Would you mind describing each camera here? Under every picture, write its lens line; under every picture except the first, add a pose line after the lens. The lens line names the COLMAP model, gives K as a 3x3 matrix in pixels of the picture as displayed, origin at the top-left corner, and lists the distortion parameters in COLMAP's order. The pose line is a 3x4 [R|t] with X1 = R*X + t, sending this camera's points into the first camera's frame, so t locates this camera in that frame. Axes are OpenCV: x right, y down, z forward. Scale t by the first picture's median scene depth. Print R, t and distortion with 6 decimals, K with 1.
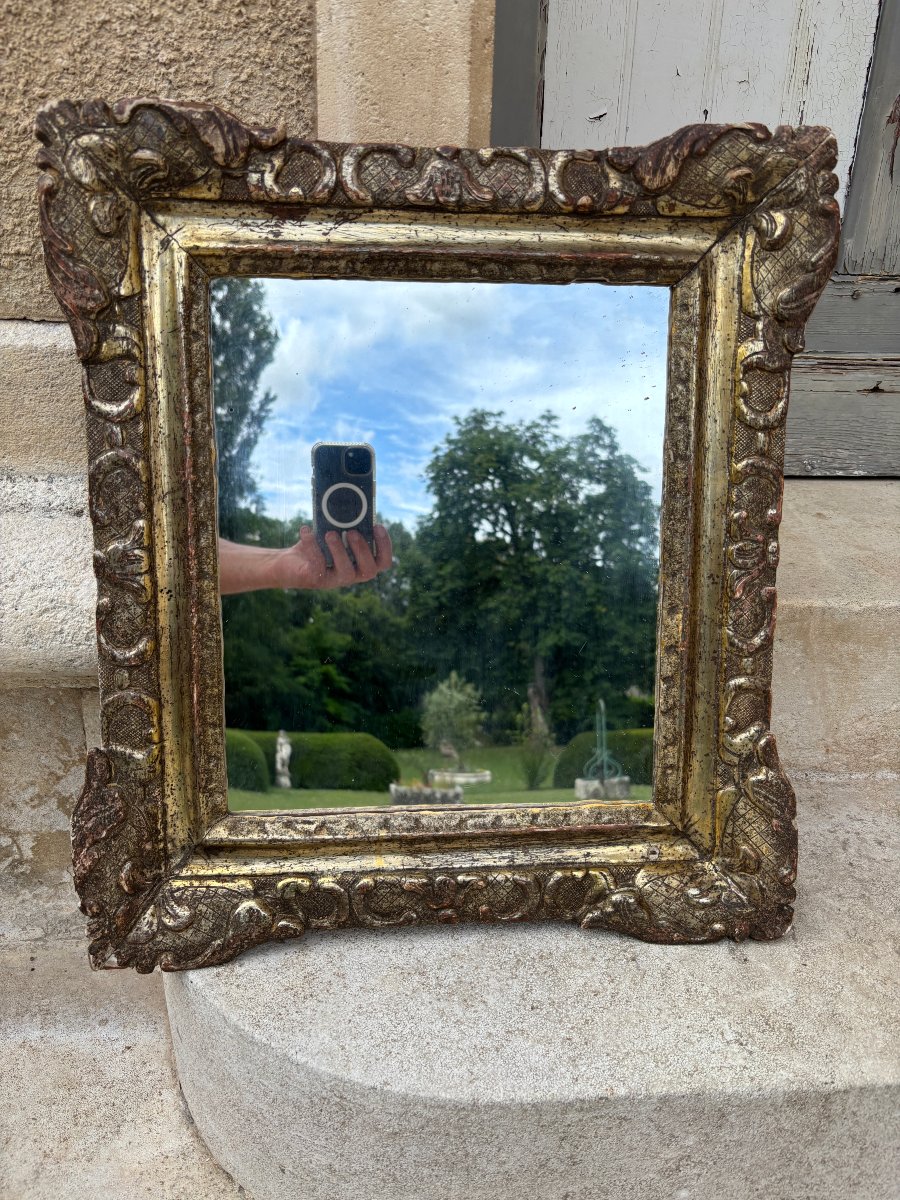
lens RADIAL K [[890.5, 0, 471.4], [0, 890.5, 631.4], [0, 0, 1]] dist [-0.009967, -0.001558]
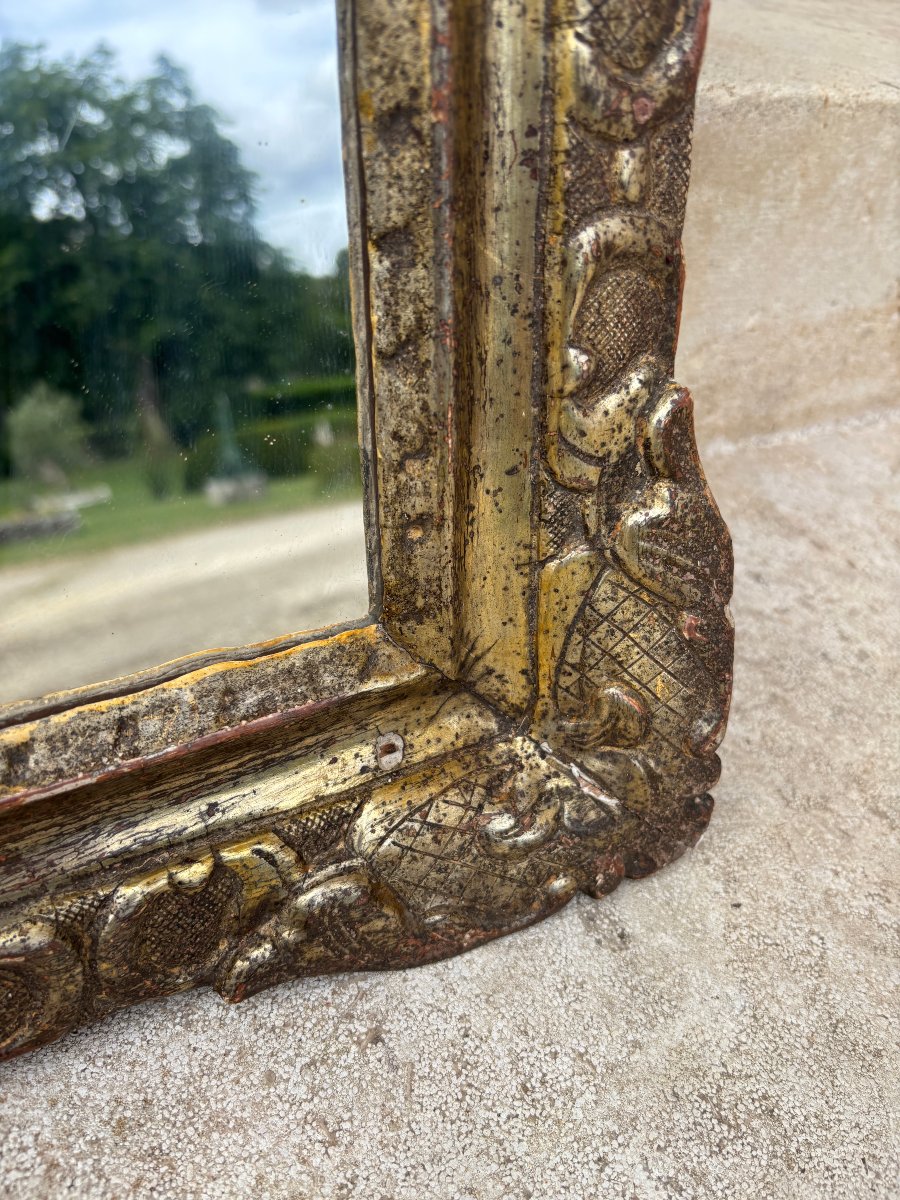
lens RADIAL K [[890.5, 0, 418.0], [0, 890.5, 579.7], [0, 0, 1]] dist [-0.009967, -0.001558]
pose [[0.930089, -0.180555, 0.319897, 0.114830], [0.083841, 0.952219, 0.293684, 0.076545], [-0.357638, -0.246332, 0.900786, 0.709604]]
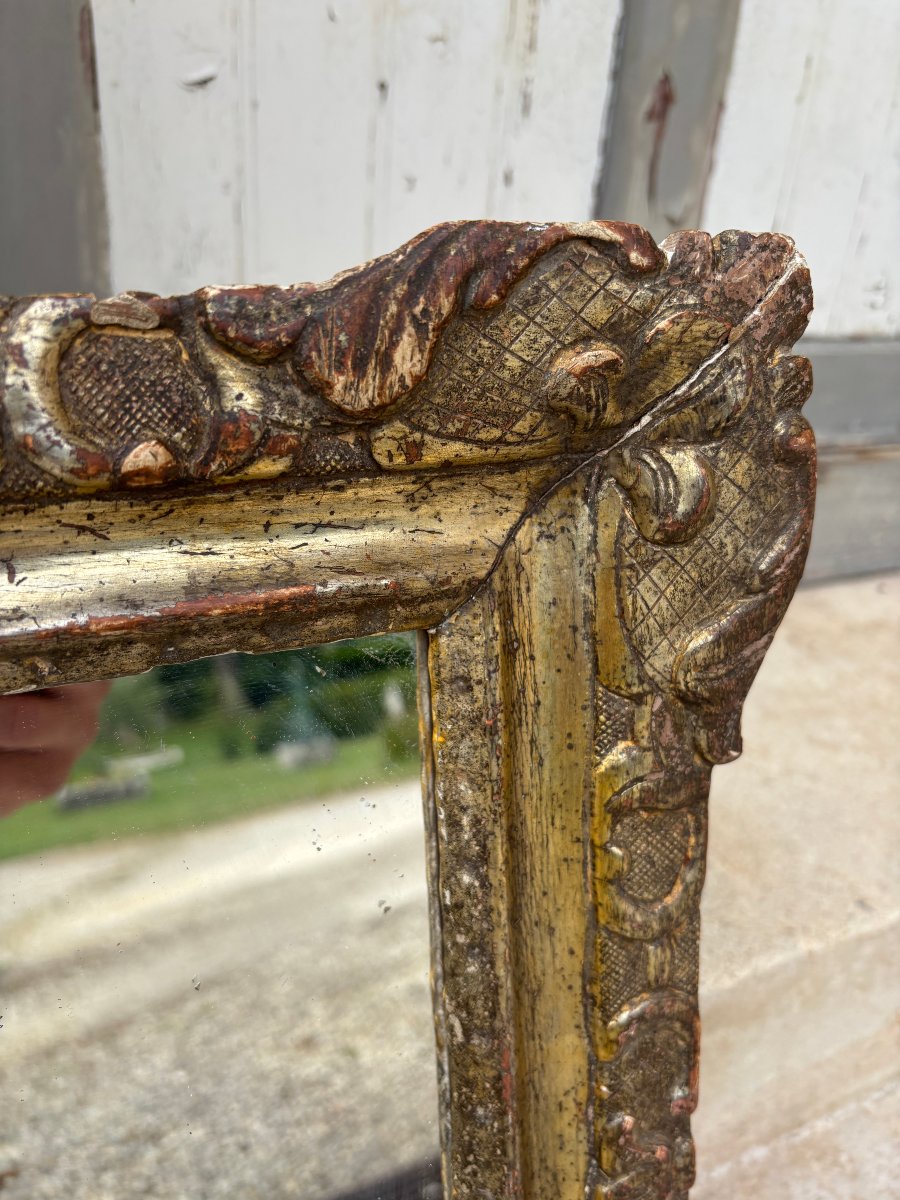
lens RADIAL K [[890.5, 0, 452.1], [0, 890.5, 607.9], [0, 0, 1]] dist [-0.009967, -0.001558]
pose [[0.941439, -0.108599, 0.319217, 0.112137], [0.093346, 0.993655, 0.062746, -0.402507], [-0.324005, -0.029274, 0.945602, 0.610521]]
